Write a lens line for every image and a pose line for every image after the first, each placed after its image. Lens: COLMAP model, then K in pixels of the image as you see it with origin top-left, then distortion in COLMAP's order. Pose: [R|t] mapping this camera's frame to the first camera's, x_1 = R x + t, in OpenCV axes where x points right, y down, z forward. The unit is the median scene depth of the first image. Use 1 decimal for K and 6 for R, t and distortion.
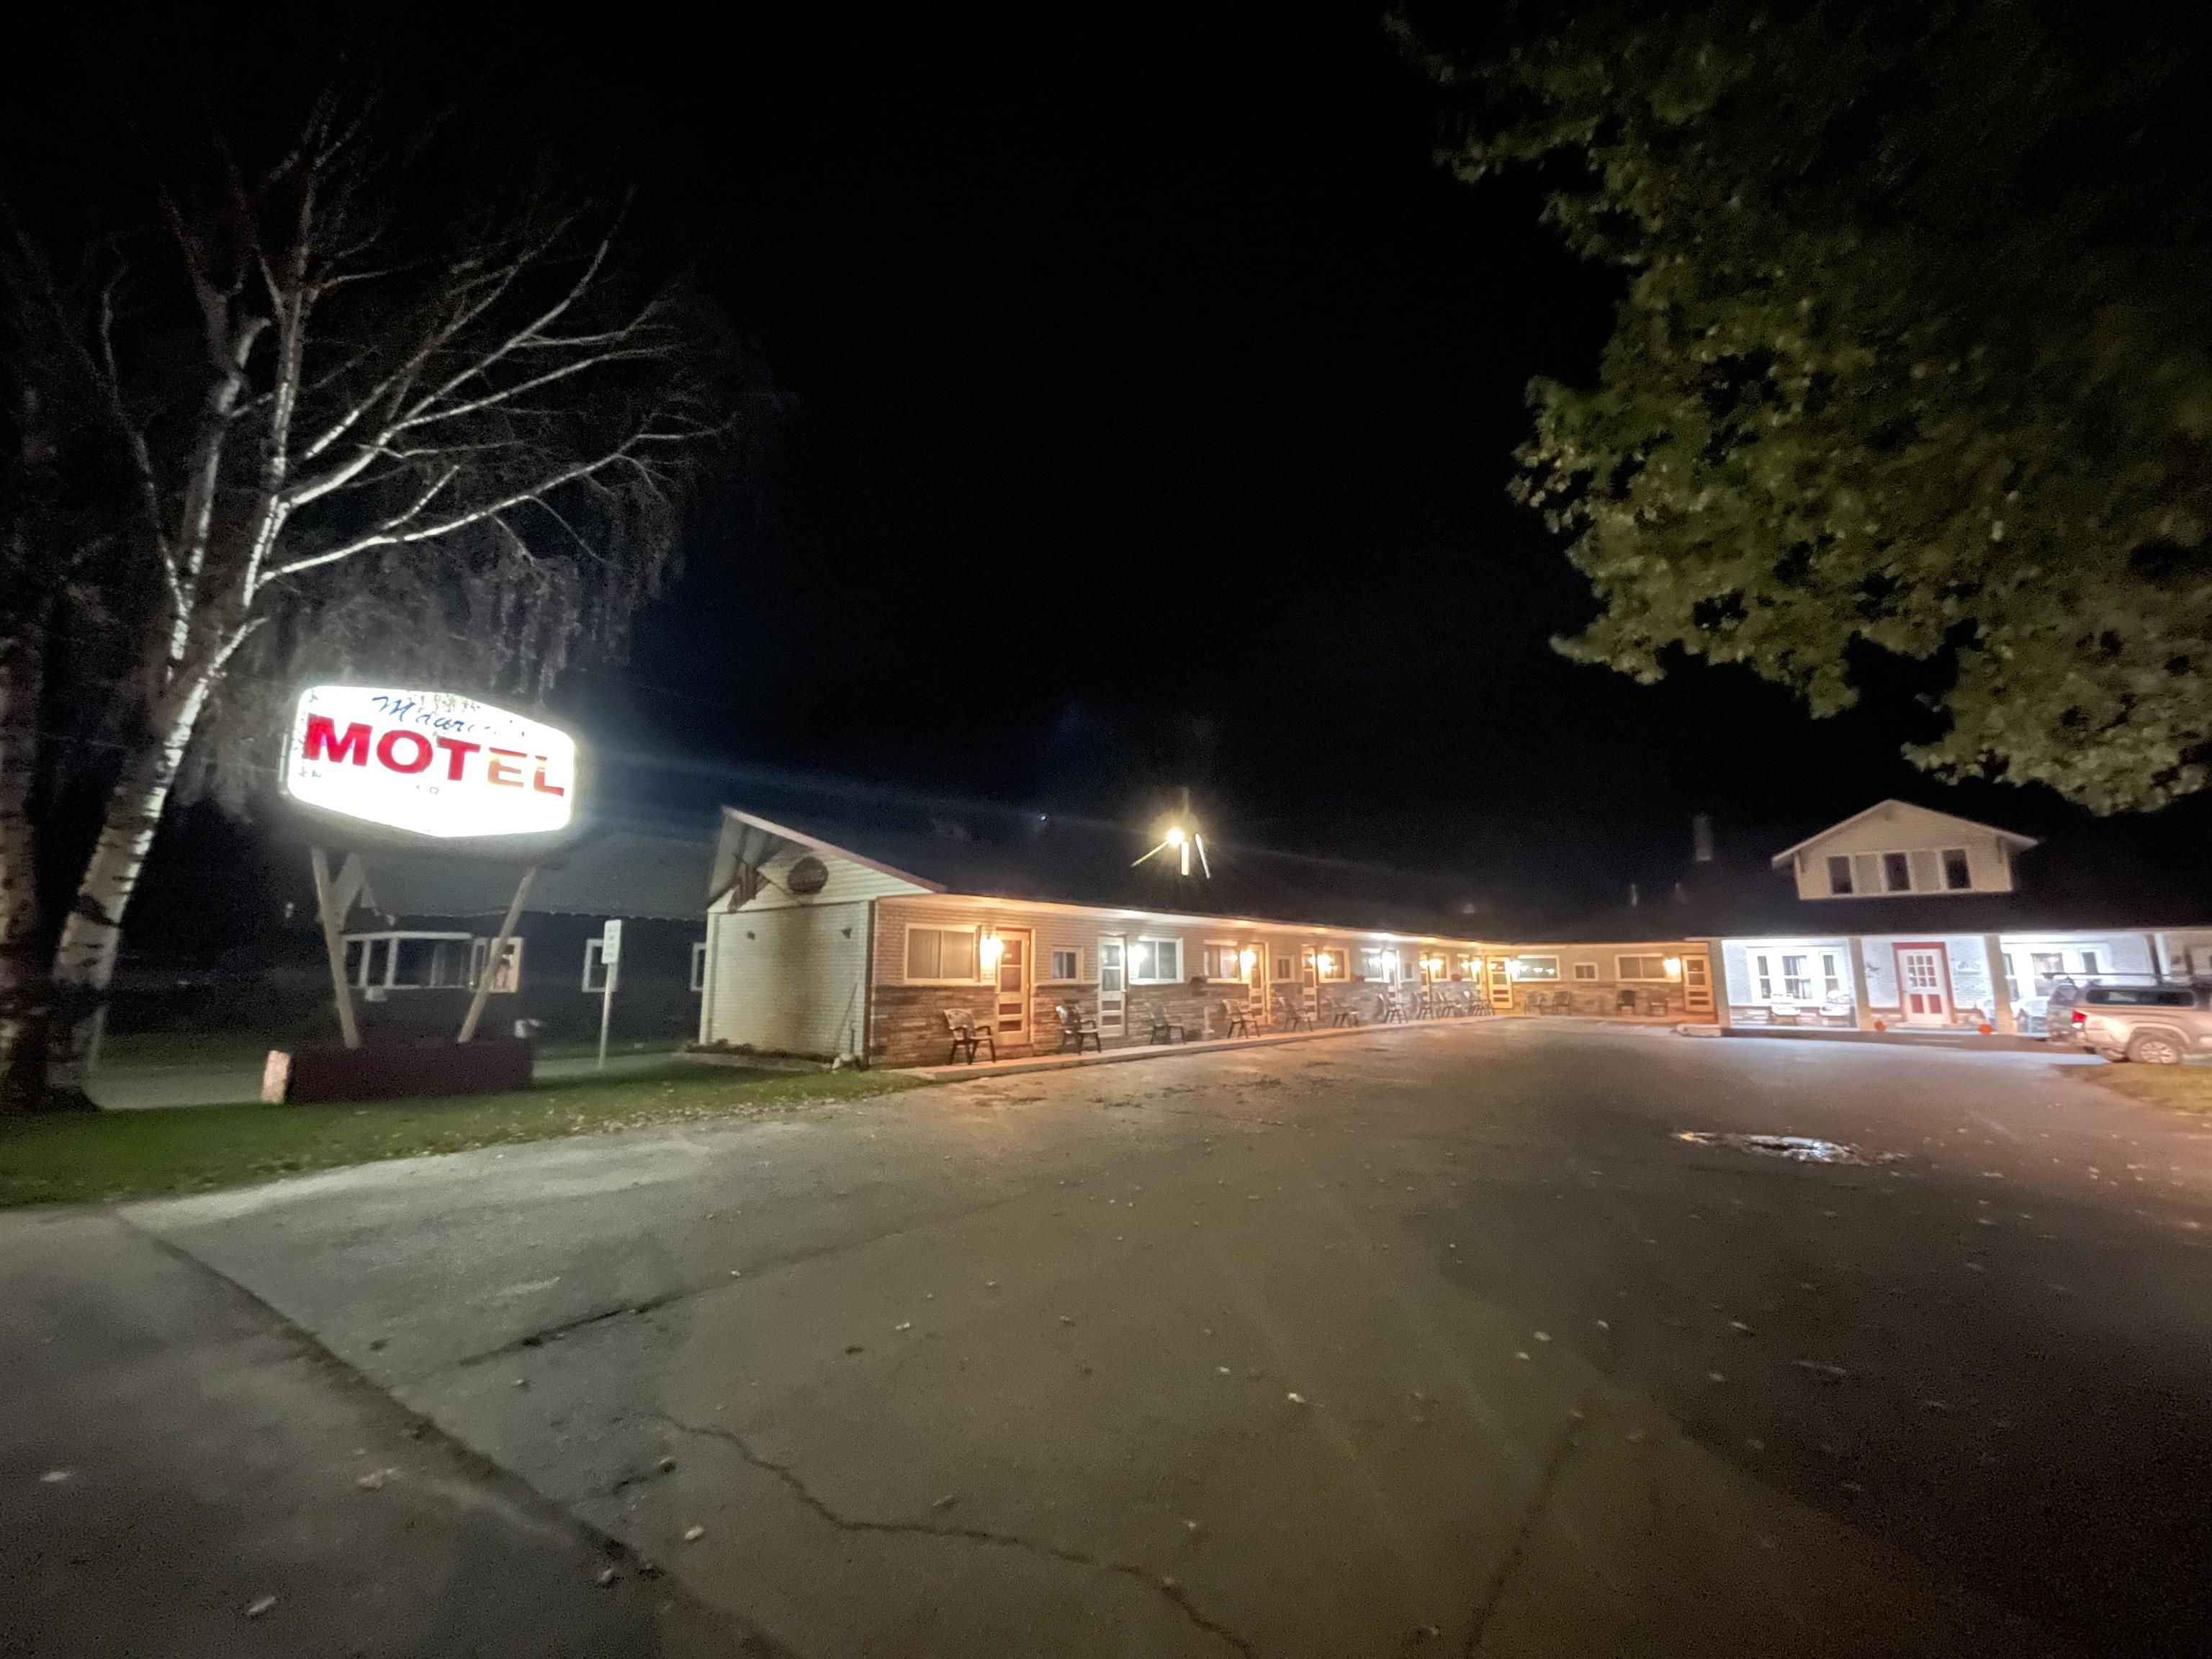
lens RADIAL K [[913.0, 0, 1100.5], [0, 913.0, 833.9], [0, 0, 1]] dist [-0.000416, -0.000416]
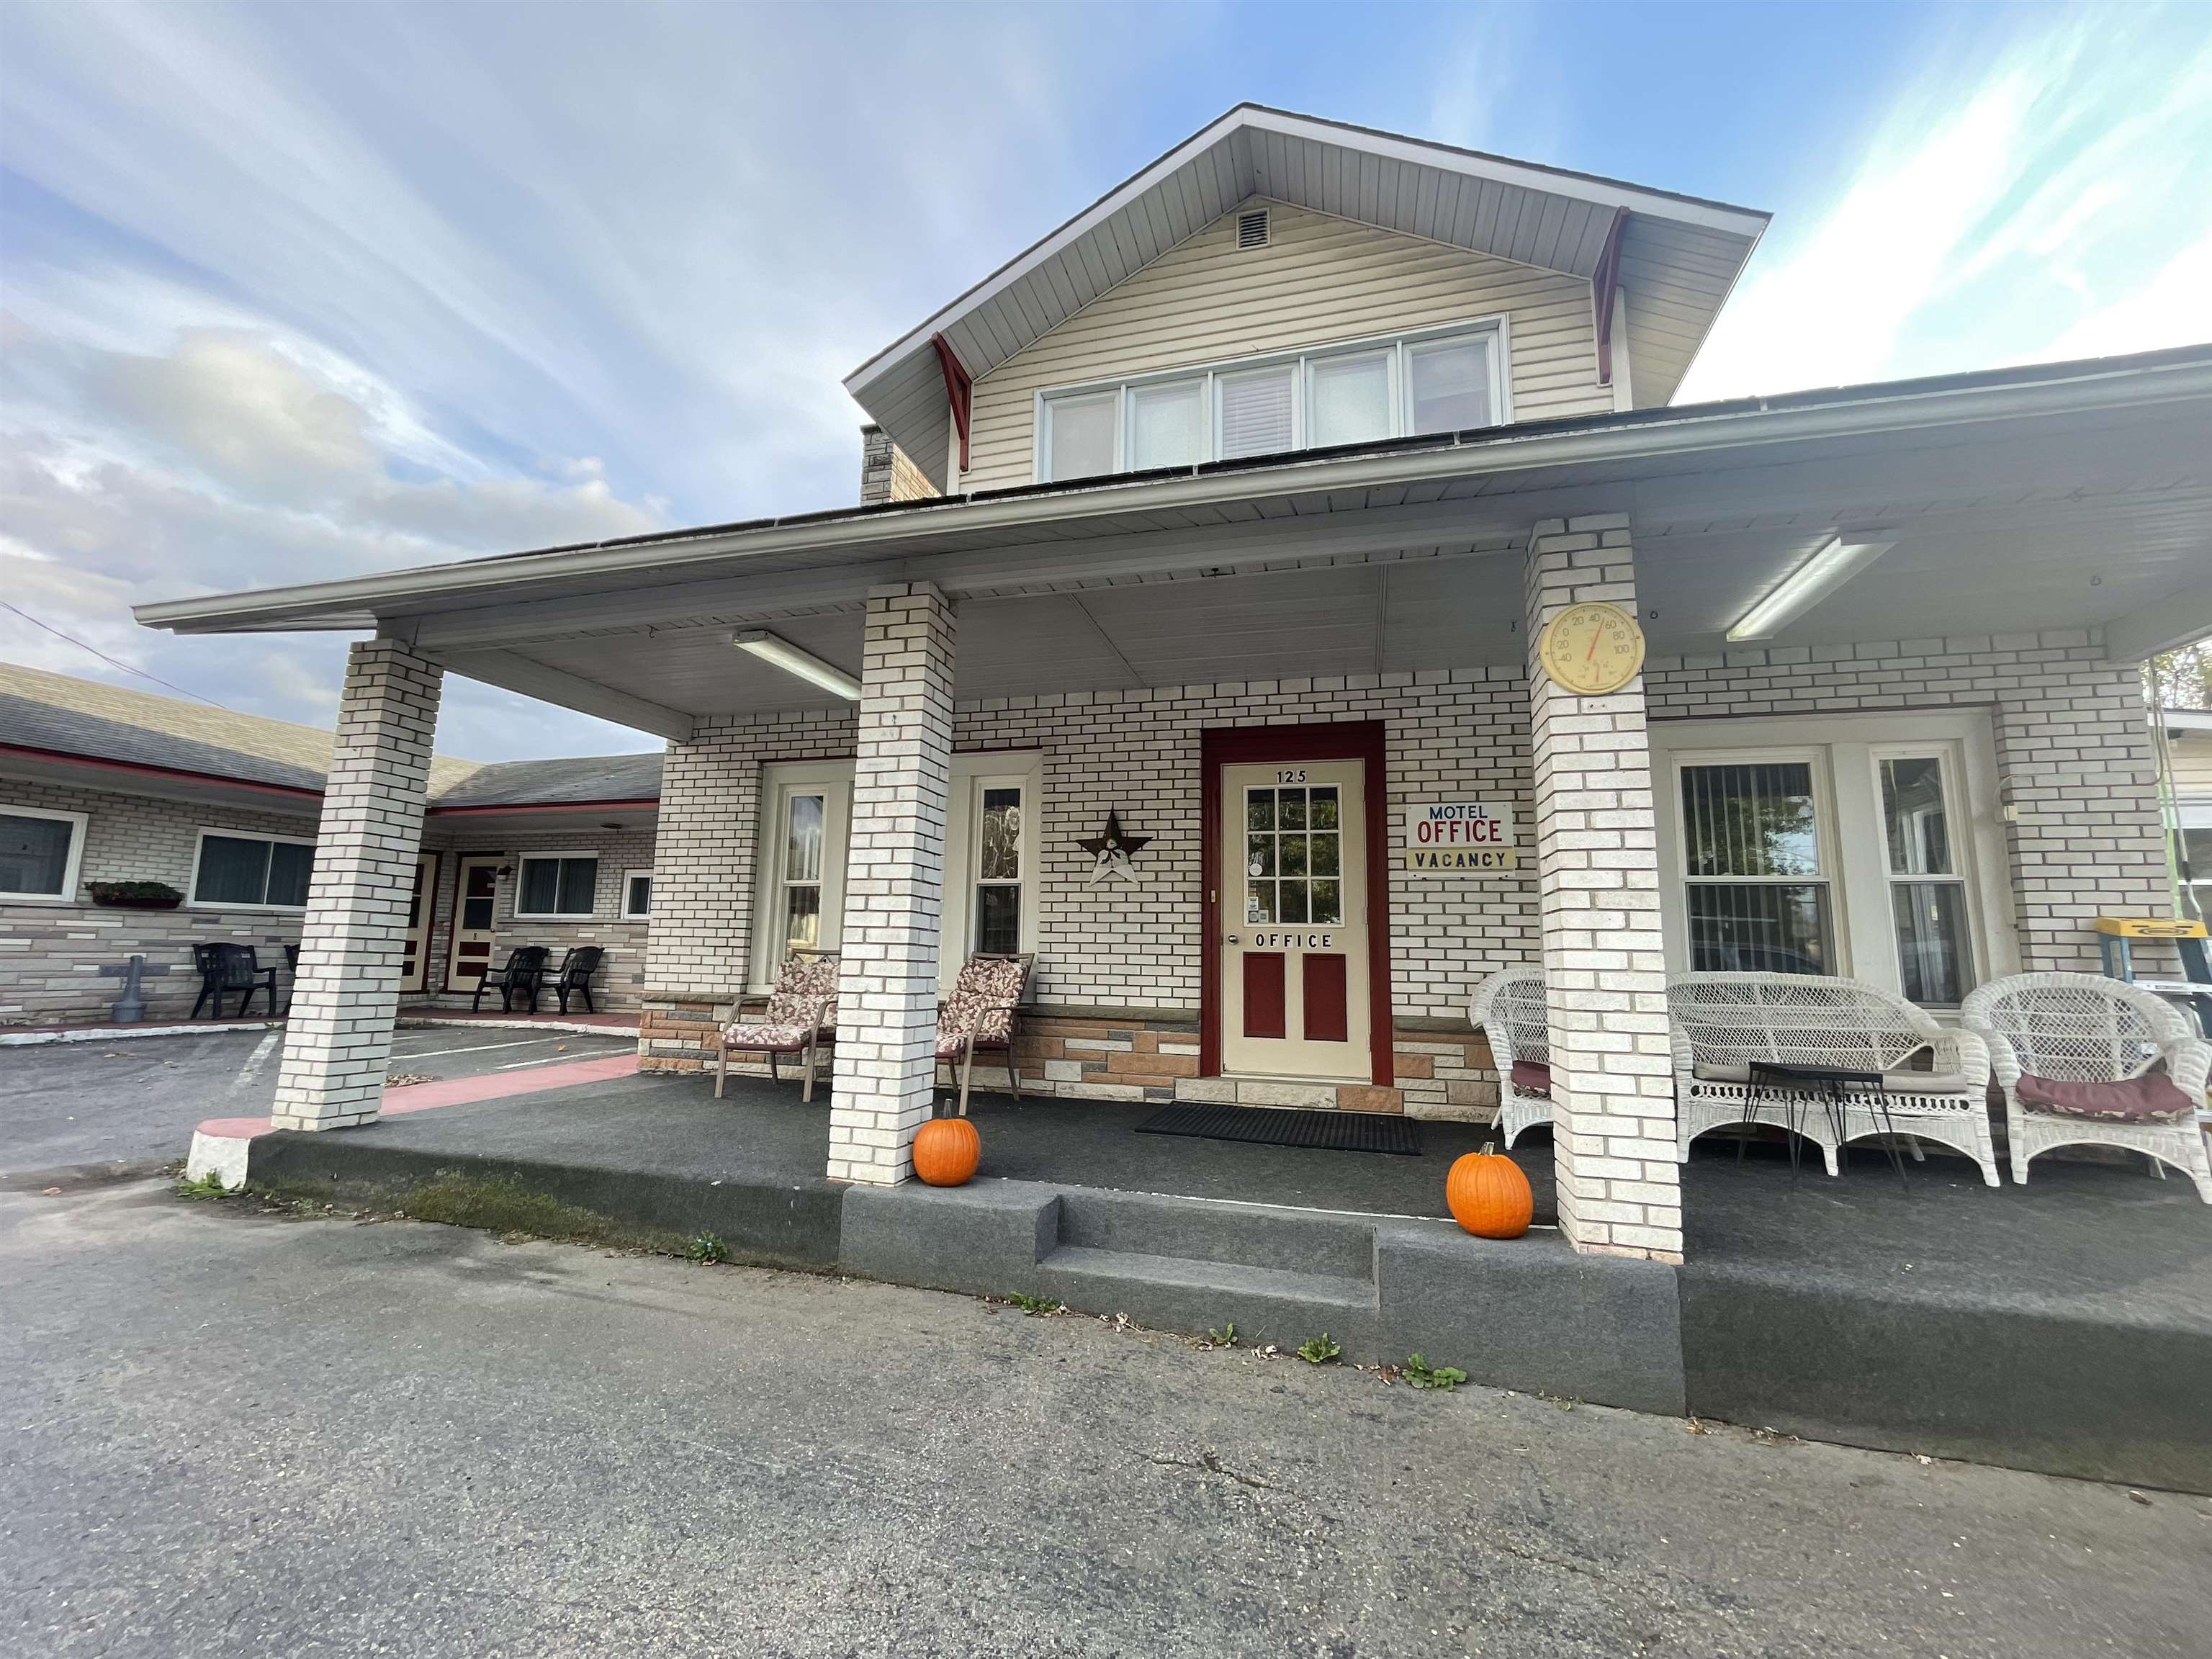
lens RADIAL K [[913.0, 0, 1100.5], [0, 913.0, 833.9], [0, 0, 1]] dist [-0.000416, -0.000416]
pose [[0.939789, 0.057894, 0.336815, 0.831723], [-0.068224, 0.997491, 0.018902, 0.154566], [-0.334875, -0.040743, 0.941381, 0.857878]]
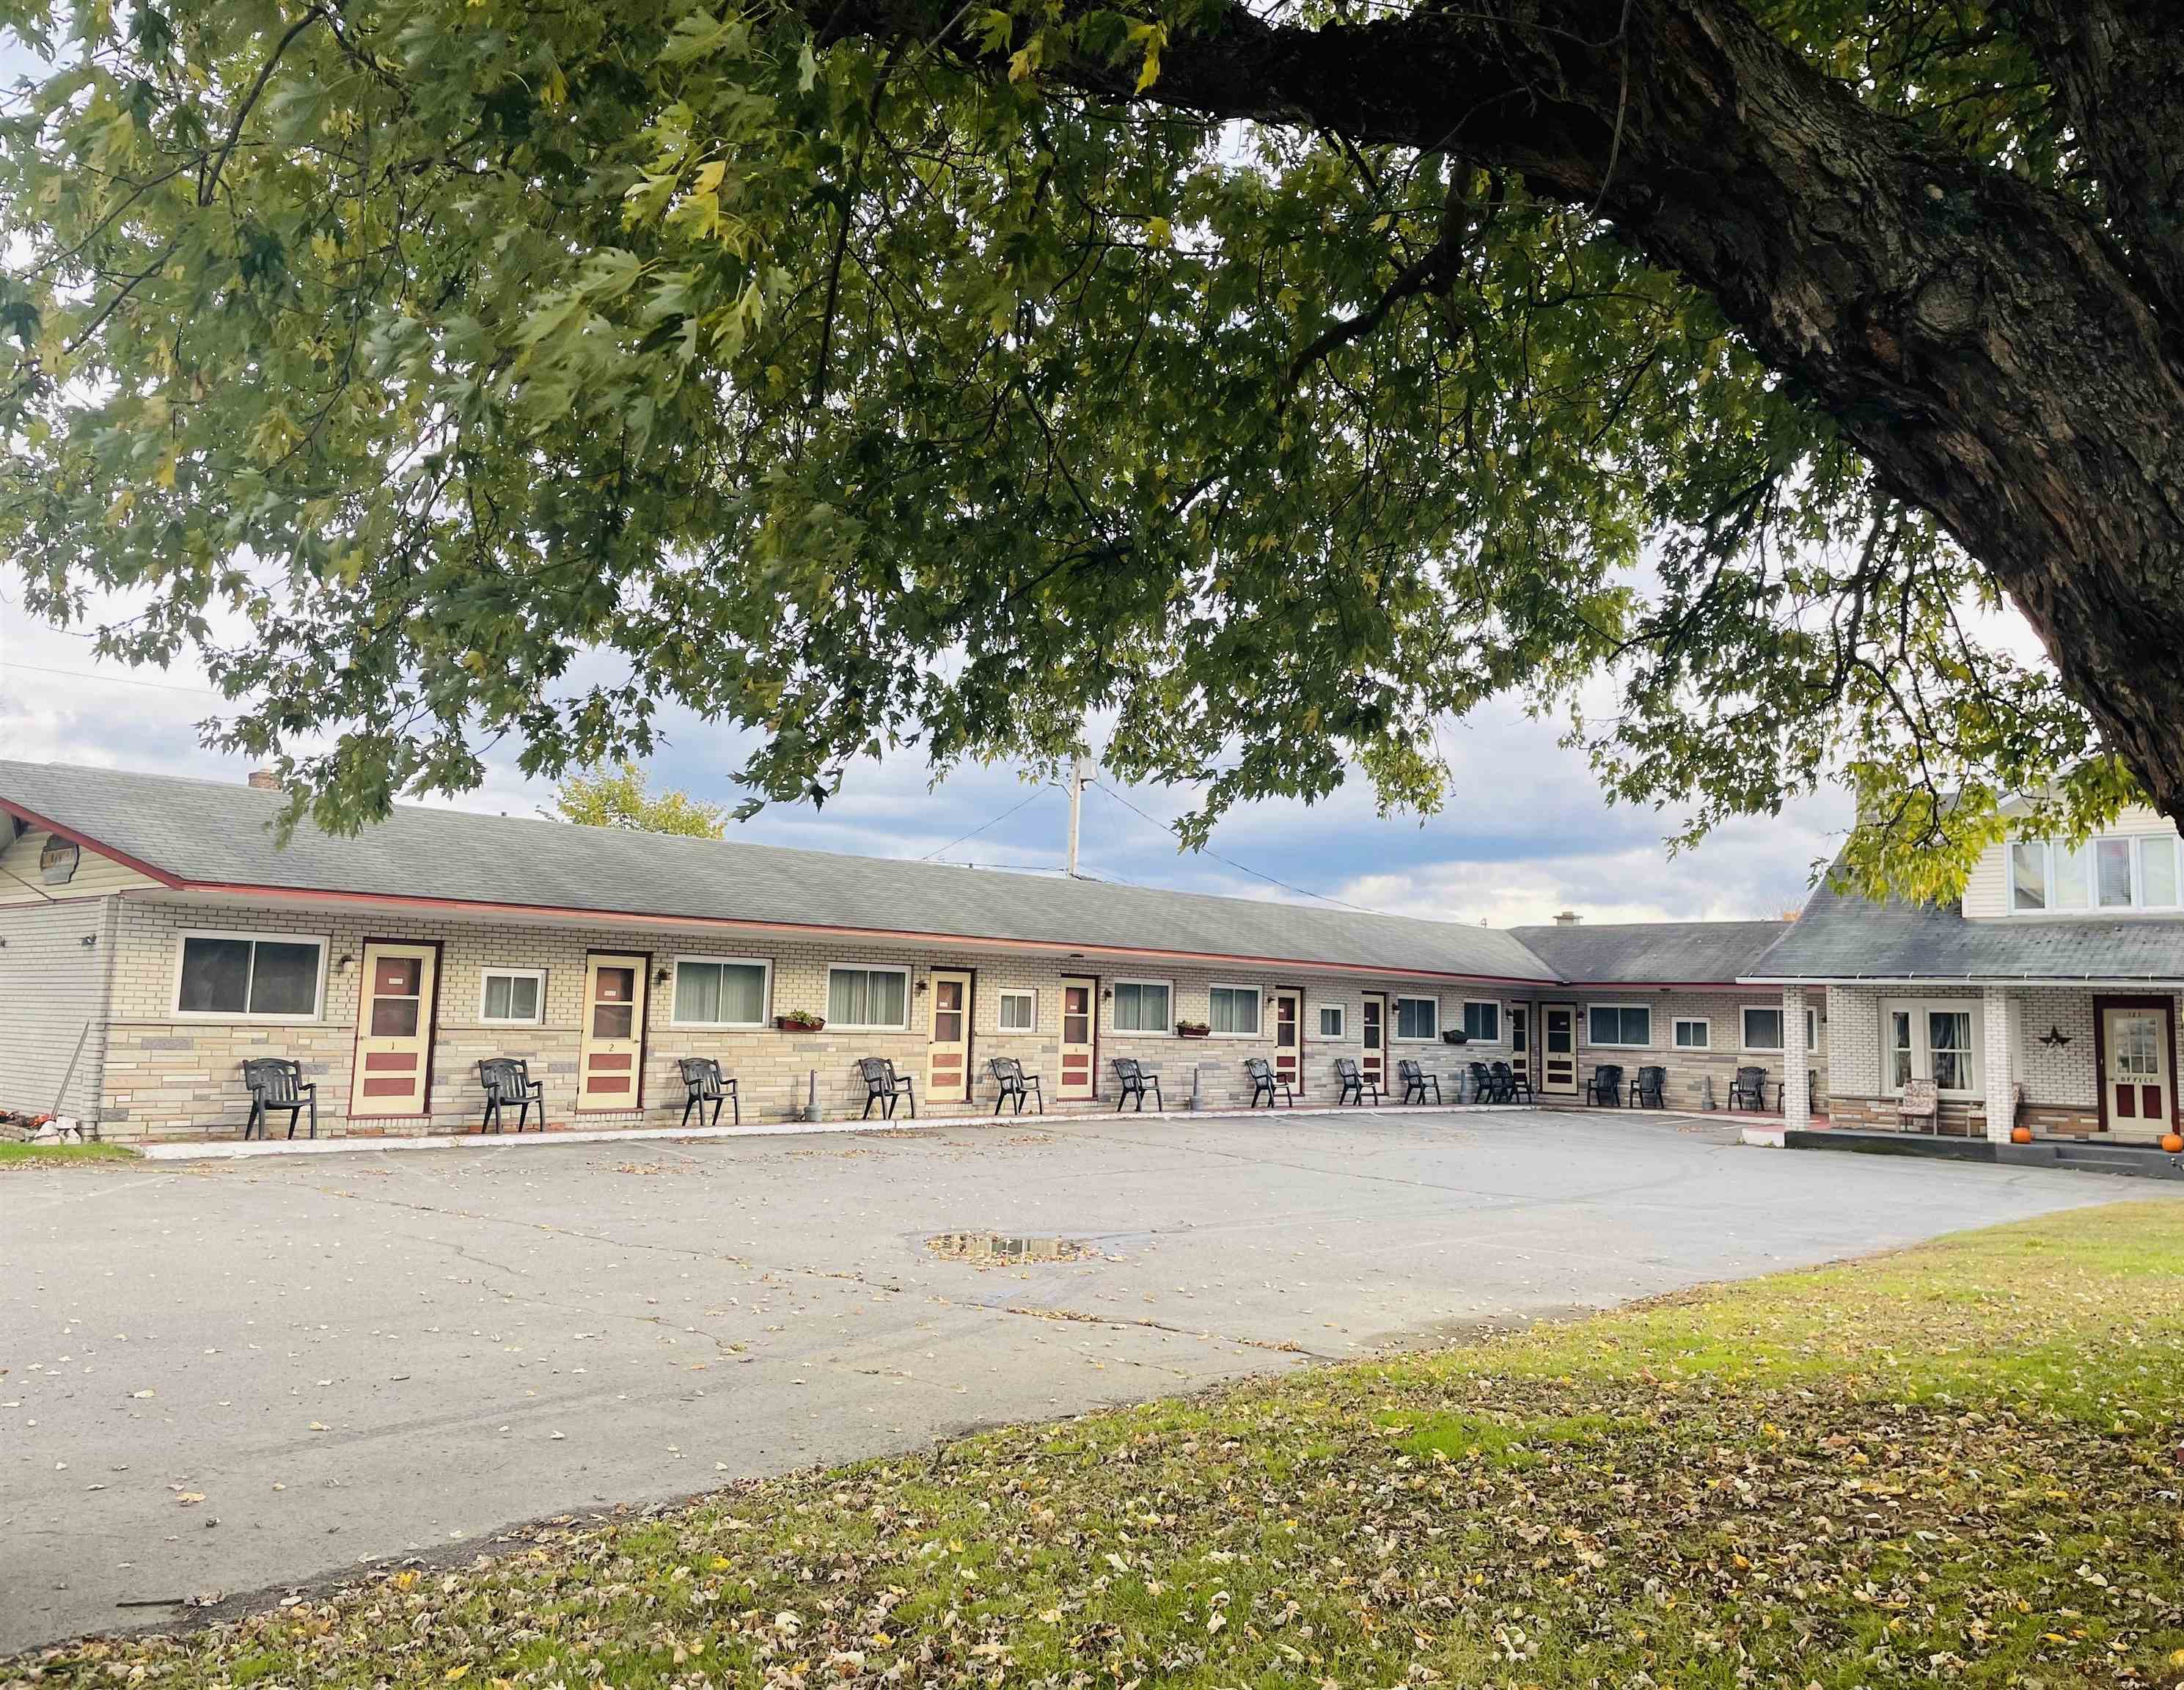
lens RADIAL K [[1728.2, 0, 1135.8], [0, 1728.2, 812.2], [0, 0, 1]] dist [0.102422, -0.132291]
pose [[0.998293, 0.016620, -0.055986, 0.348033], [-0.014887, 0.999401, 0.031239, -0.024773], [0.056471, -0.030352, 0.997943, -0.158390]]
